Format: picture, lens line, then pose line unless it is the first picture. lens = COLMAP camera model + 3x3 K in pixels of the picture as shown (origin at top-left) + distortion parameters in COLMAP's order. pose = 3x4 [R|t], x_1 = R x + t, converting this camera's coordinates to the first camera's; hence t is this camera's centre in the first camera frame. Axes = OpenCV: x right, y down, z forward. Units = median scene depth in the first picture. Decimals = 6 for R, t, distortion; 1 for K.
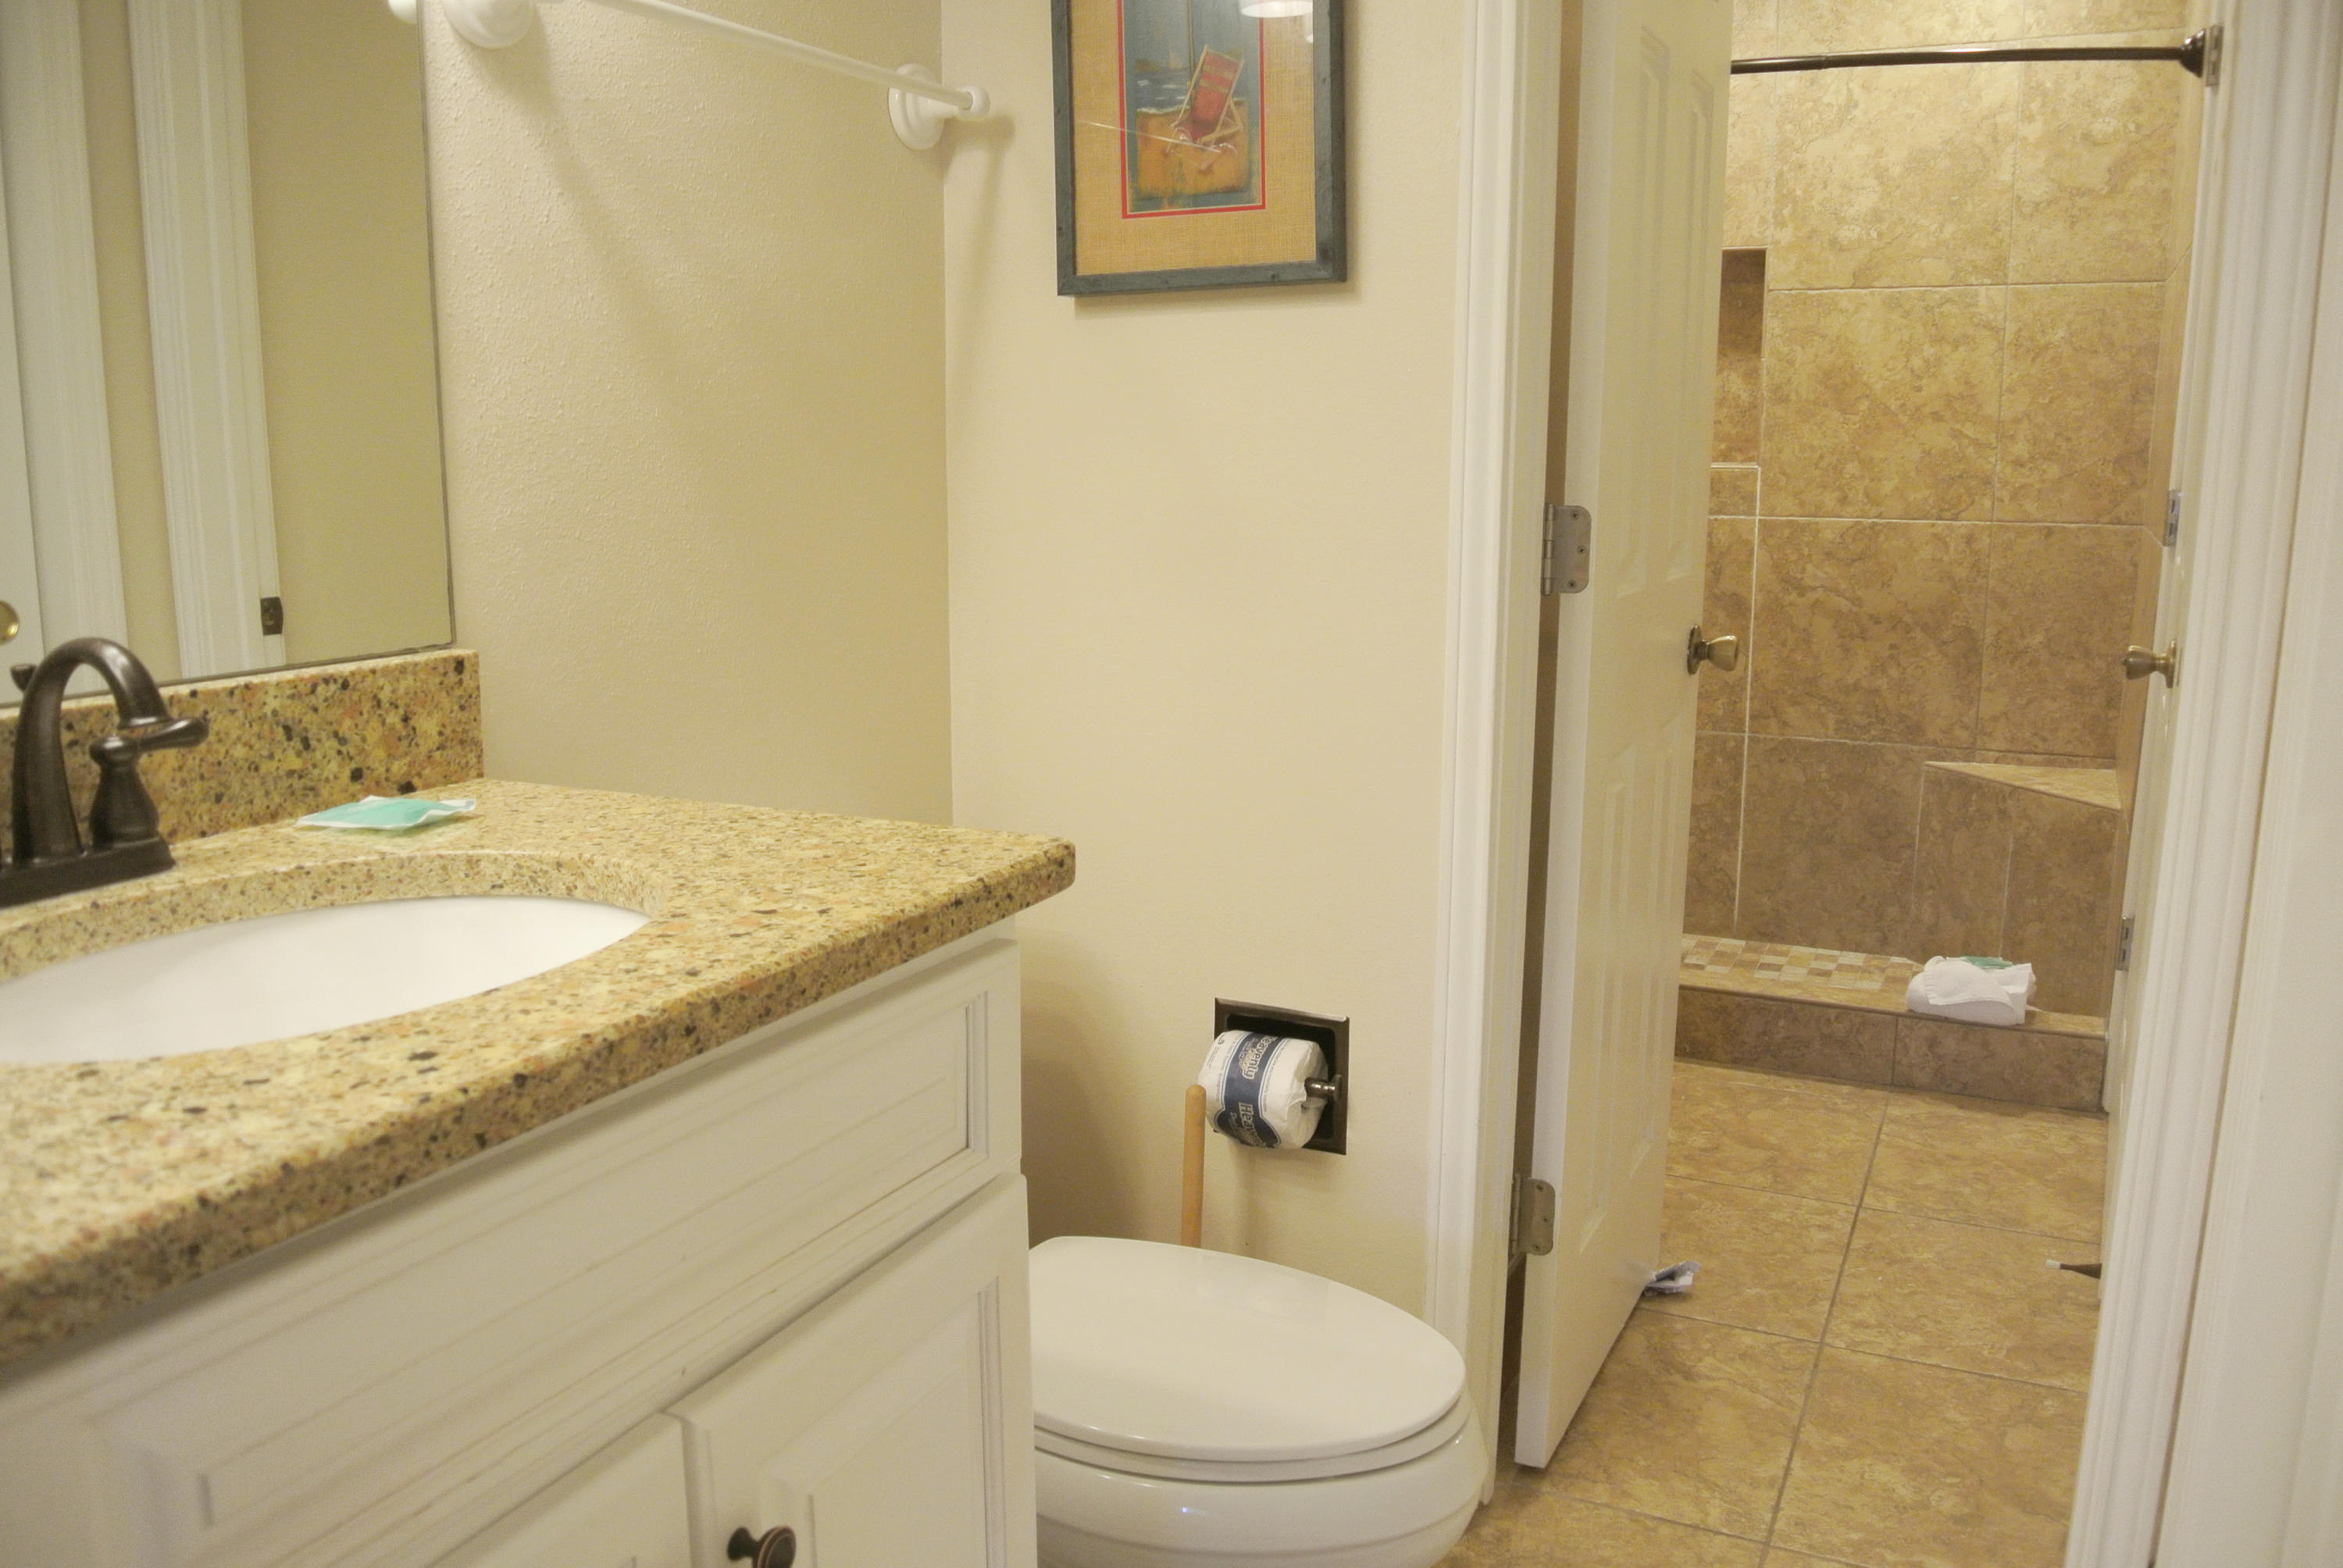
lens RADIAL K [[1817.1, 0, 1181.8], [0, 1817.1, 790.6], [0, 0, 1]] dist [-0.090906, 0.038062]
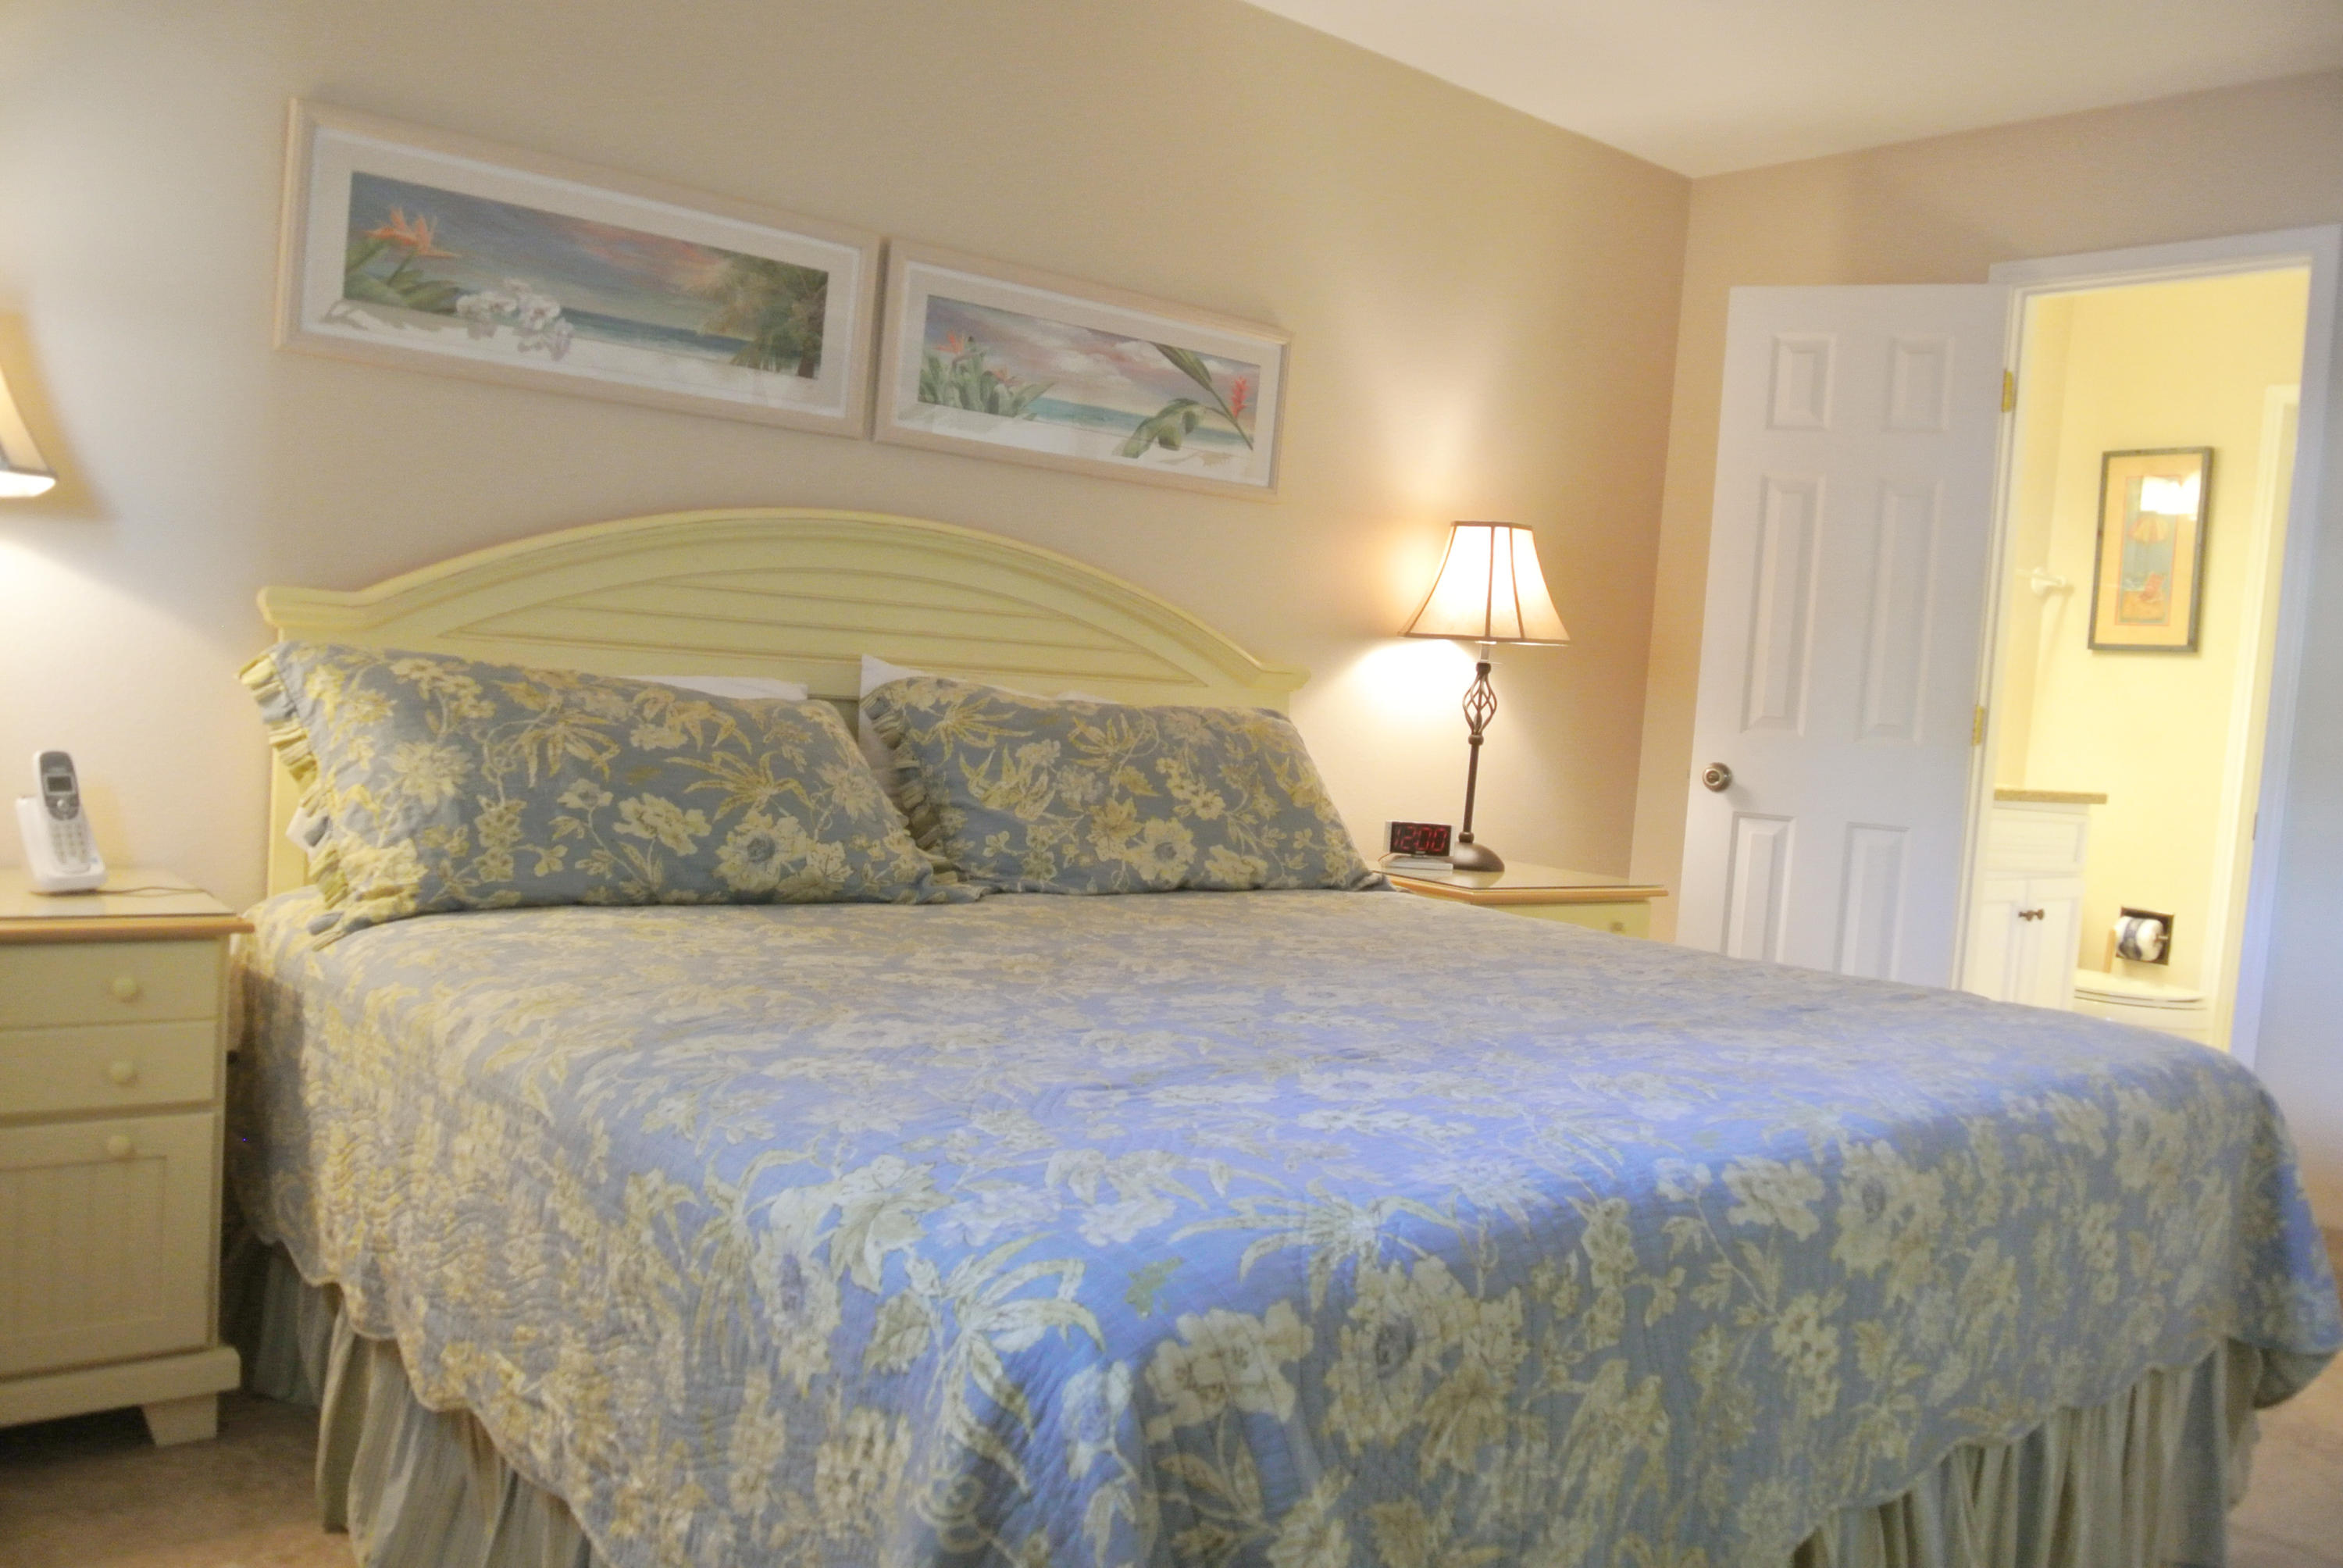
lens RADIAL K [[1817.1, 0, 1173.3], [0, 1817.1, 785.4], [0, 0, 1]] dist [-0.090906, 0.038062]
pose [[0.898196, 0.095581, -0.429077, -0.169344], [-0.157707, 0.981163, -0.111569, 0.582403], [0.410331, 0.167879, 0.896351, -2.532945]]
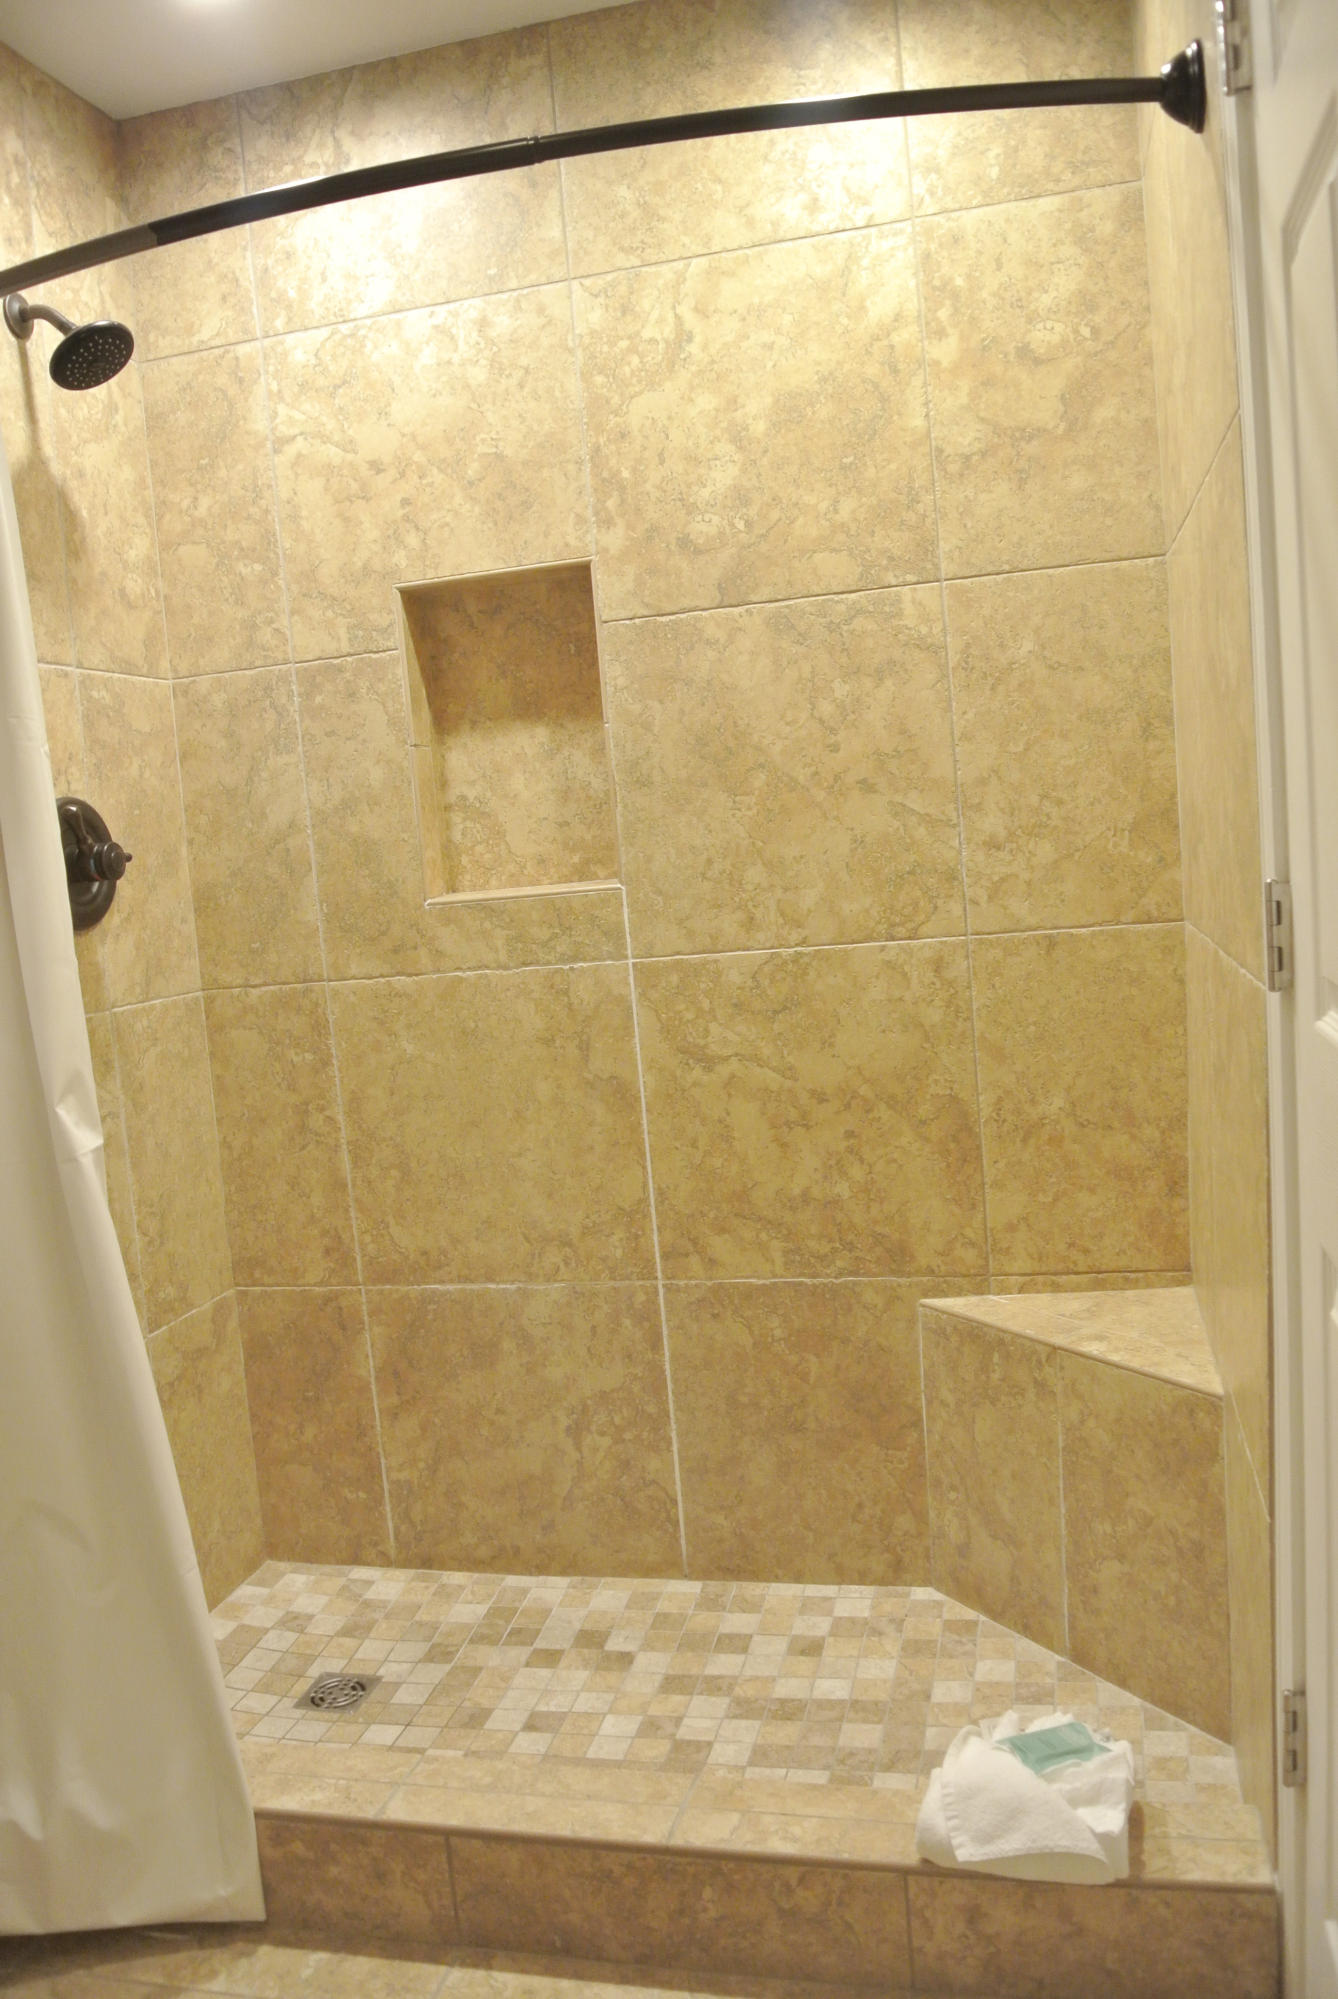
lens RADIAL K [[1550.4, 0, 668.0], [0, 1550.4, 997.1], [0, 0, 1]] dist [-0.090906, 0.038062]
pose [[0.974064, -0.101825, 0.202067, 0.227591], [0.121633, 0.988655, -0.088132, -0.090904], [-0.190800, 0.110424, 0.975398, 0.463459]]
